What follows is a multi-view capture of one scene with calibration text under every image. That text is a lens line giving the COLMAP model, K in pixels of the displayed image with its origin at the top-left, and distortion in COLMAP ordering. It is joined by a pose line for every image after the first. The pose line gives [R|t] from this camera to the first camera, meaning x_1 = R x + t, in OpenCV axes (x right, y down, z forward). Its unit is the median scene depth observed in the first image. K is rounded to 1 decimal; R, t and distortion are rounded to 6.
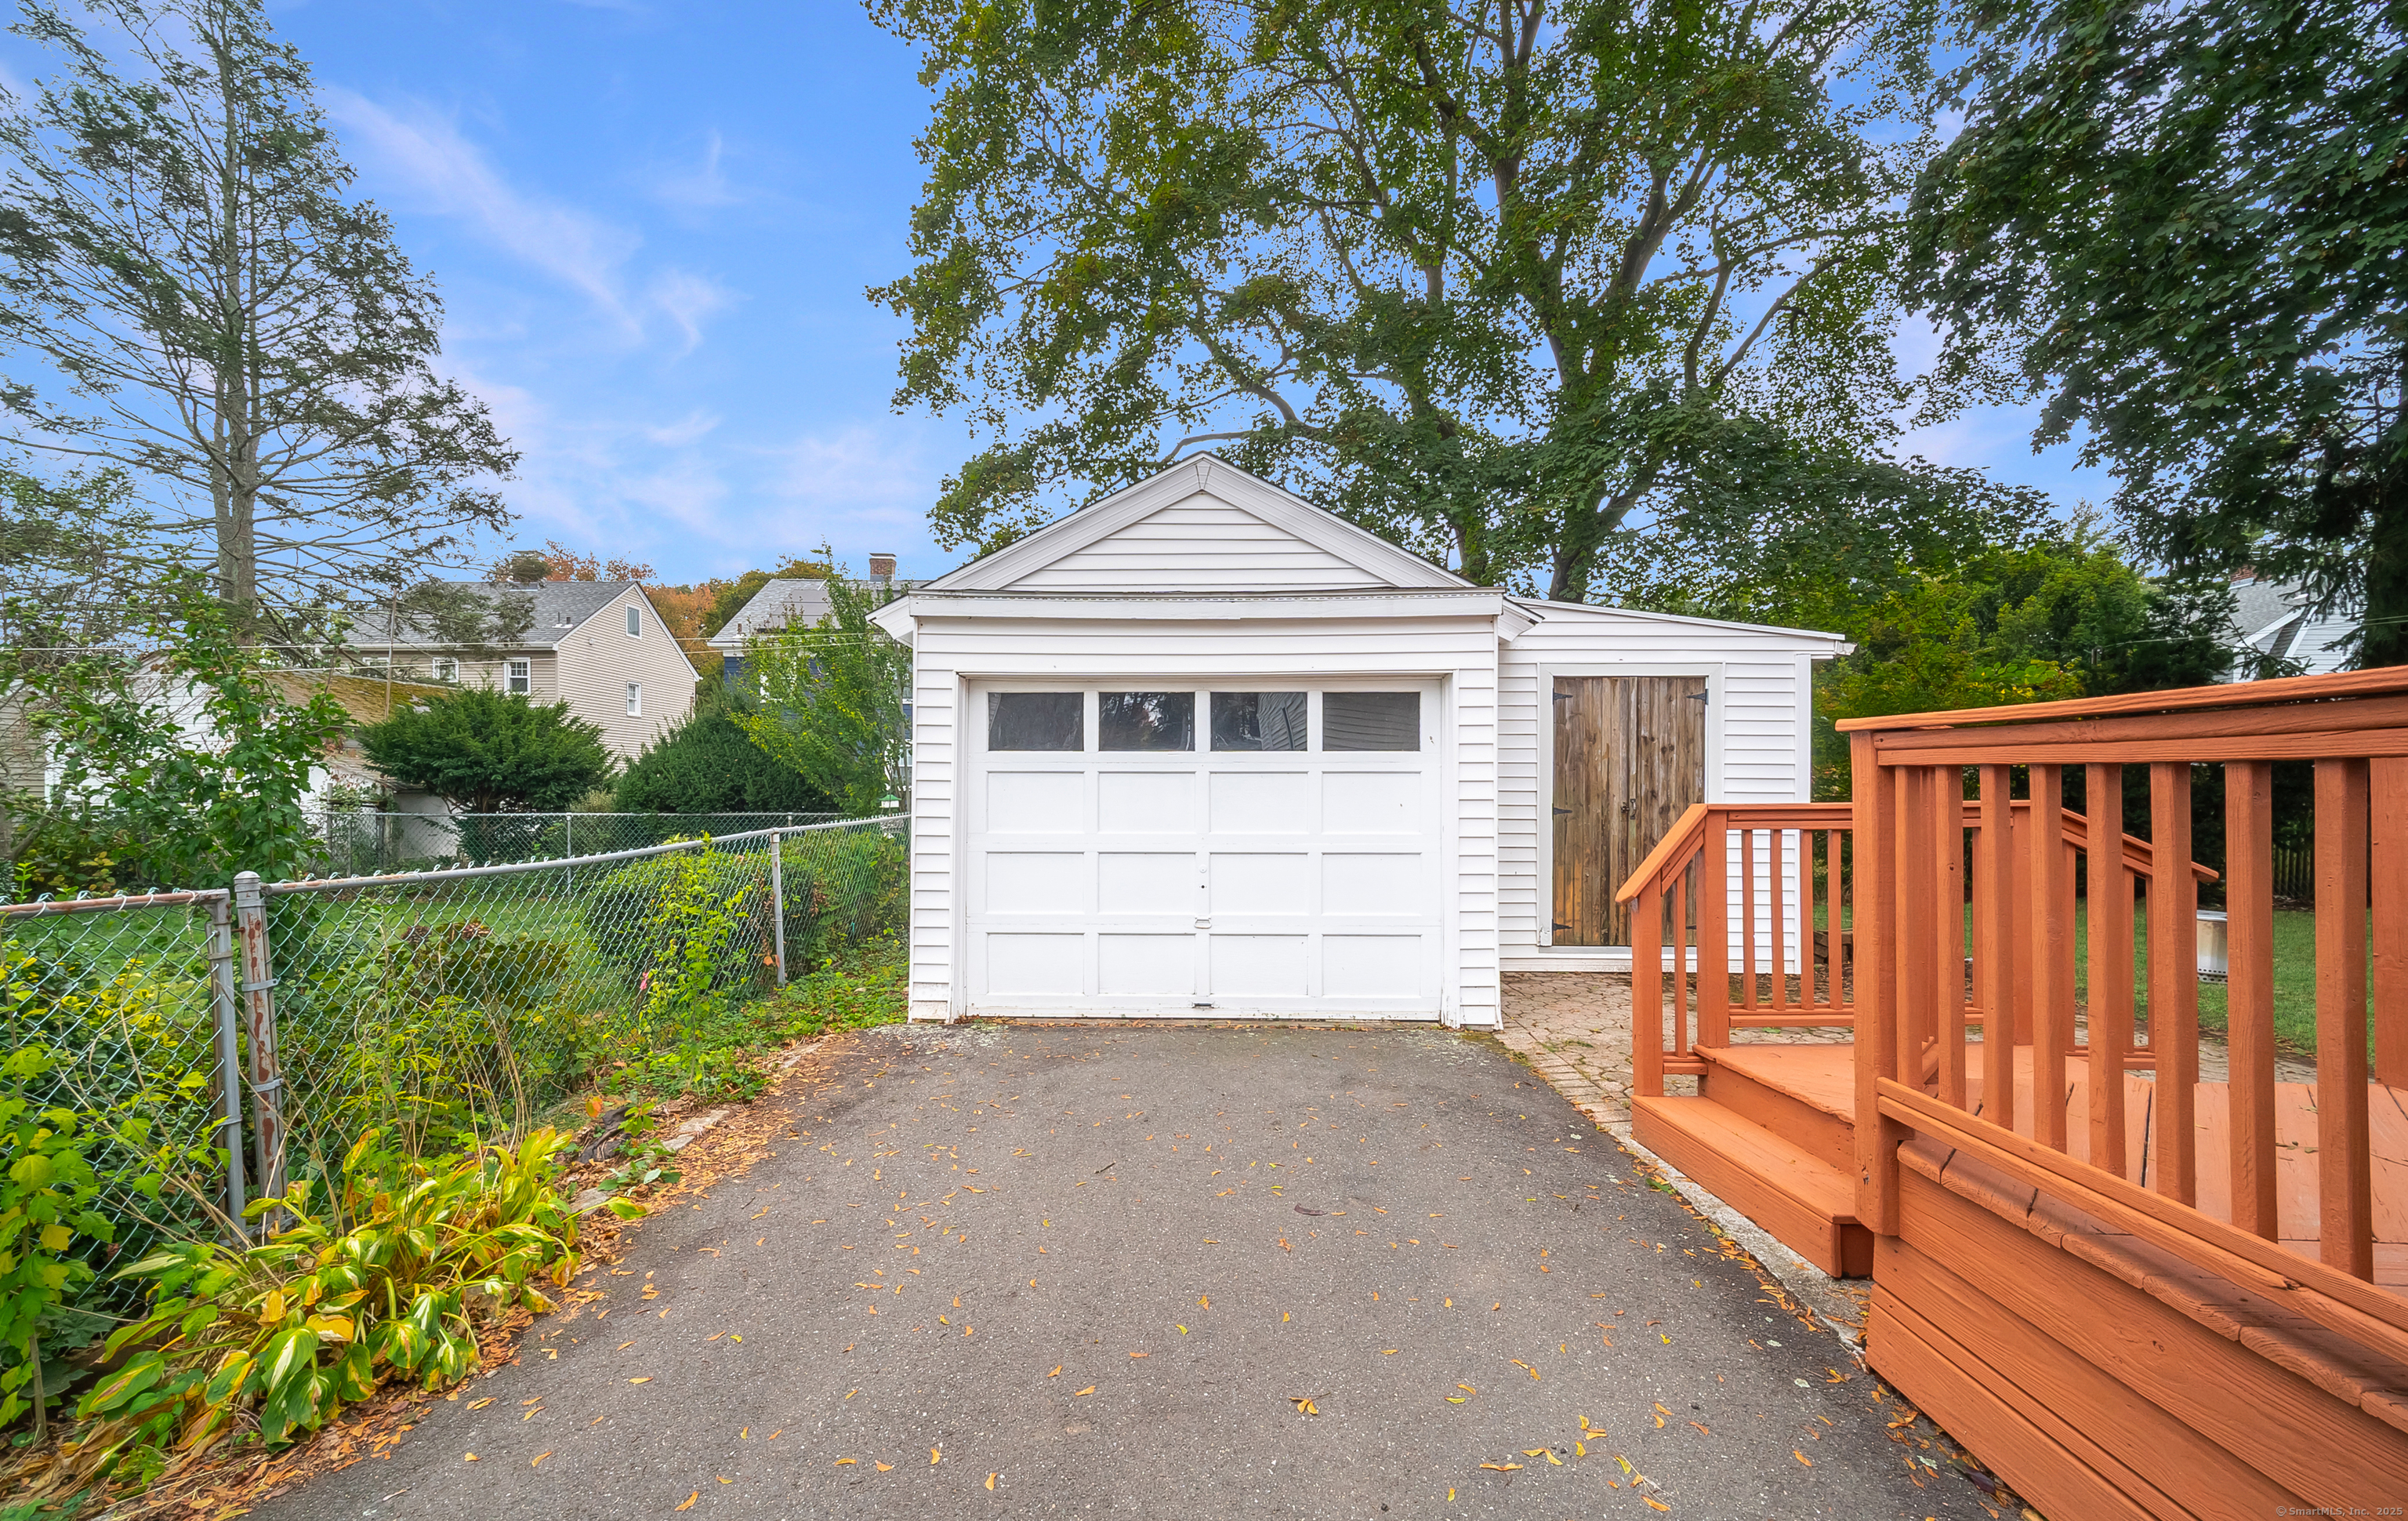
lens RADIAL K [[951.0, 0, 1200.6], [0, 951.0, 801.9], [0, 0, 1]] dist [-0.001700, 0.000205]
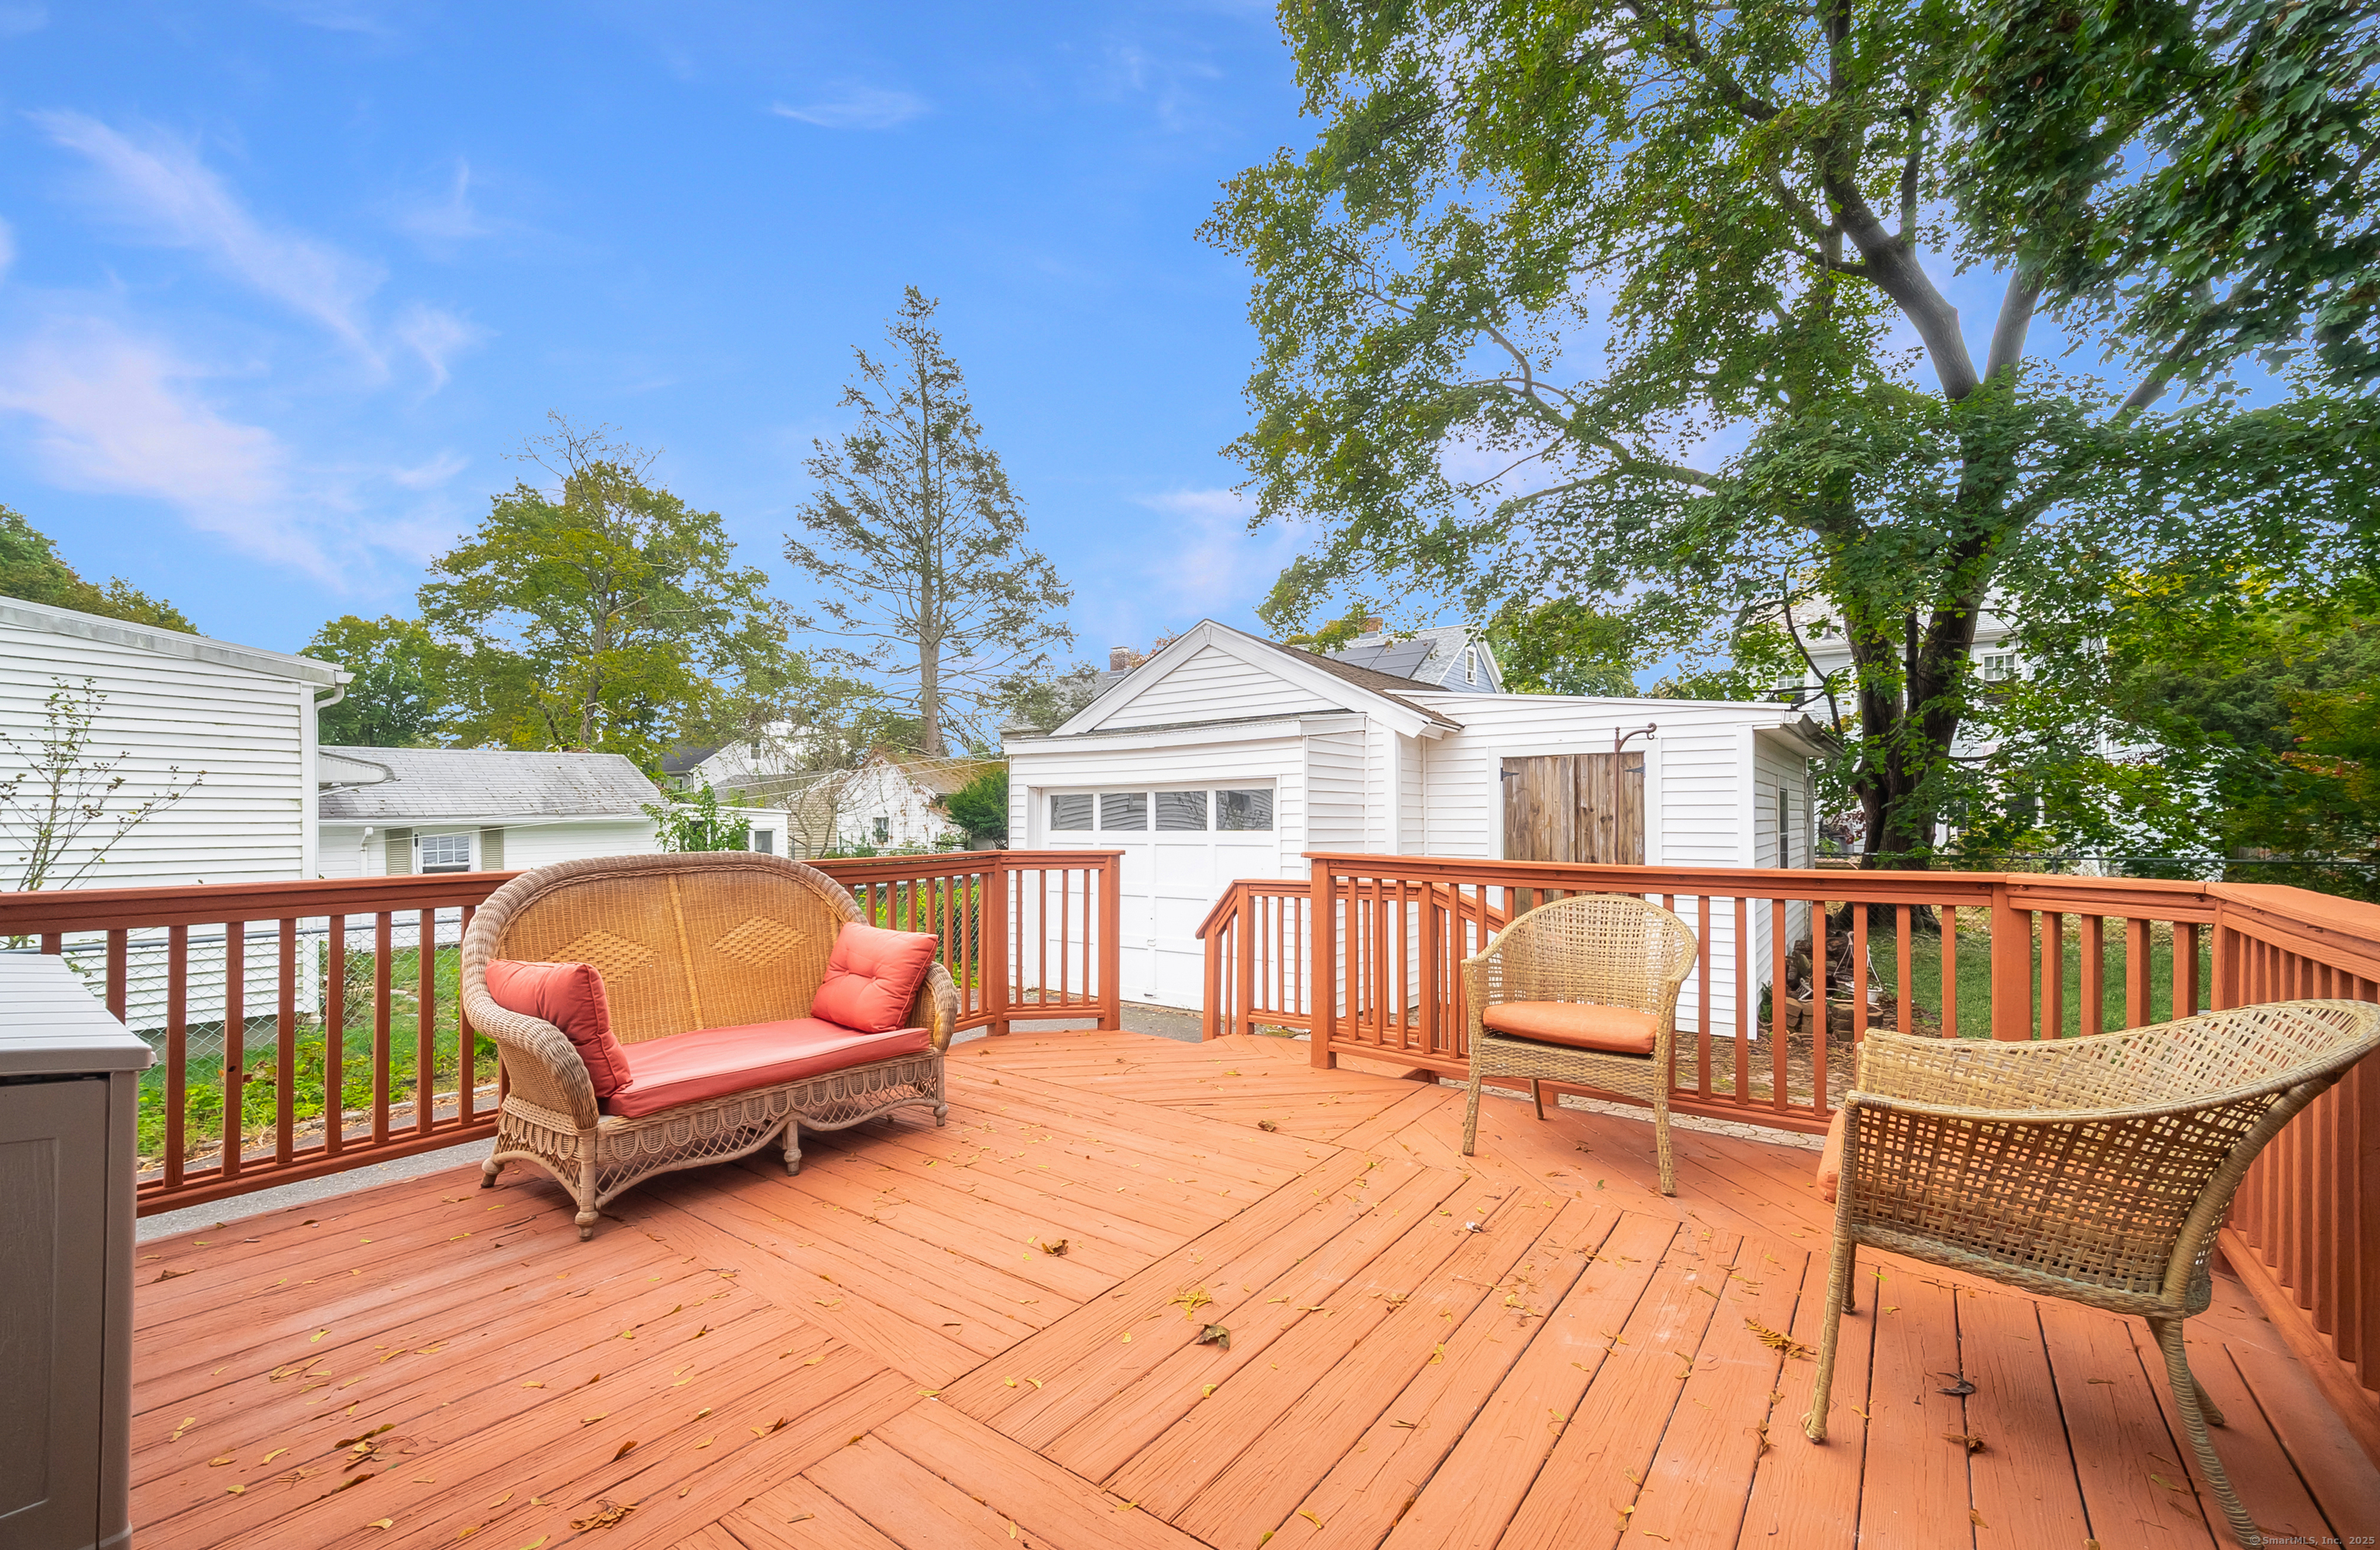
lens RADIAL K [[987.8, 0, 1166.4], [0, 987.8, 813.9], [0, 0, 1]] dist [0.001592, 0.000260]
pose [[0.797197, -0.009056, -0.603651, 0.772236], [-0.001477, 0.999855, -0.016951, -0.041557], [0.603717, 0.014405, 0.797068, -0.206893]]
